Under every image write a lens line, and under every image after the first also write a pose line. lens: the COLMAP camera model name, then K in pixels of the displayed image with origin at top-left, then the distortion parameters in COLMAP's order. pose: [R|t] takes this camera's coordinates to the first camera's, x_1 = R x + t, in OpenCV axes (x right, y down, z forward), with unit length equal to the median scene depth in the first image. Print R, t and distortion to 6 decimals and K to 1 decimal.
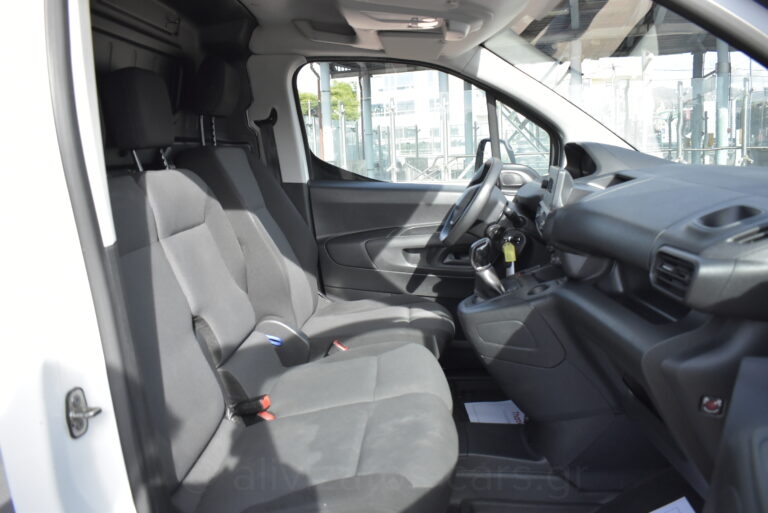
lens RADIAL K [[595.6, 0, 383.6], [0, 595.6, 273.8], [0, 0, 1]] dist [-0.093956, -0.003512]
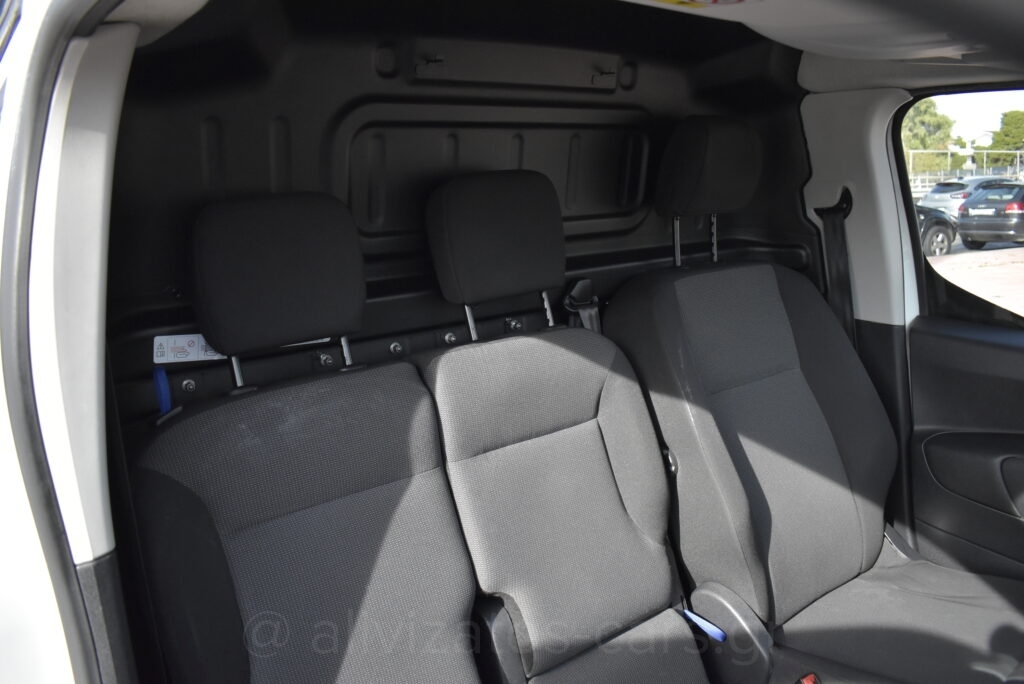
lens RADIAL K [[781.7, 0, 512.1], [0, 781.7, 360.8], [0, 0, 1]] dist [-0.081916, 0.000029]
pose [[0.655277, 0.154141, -0.739495, 0.156564], [-0.120546, 0.987752, 0.099071, -0.151354], [0.745708, 0.024224, 0.665832, 0.292321]]
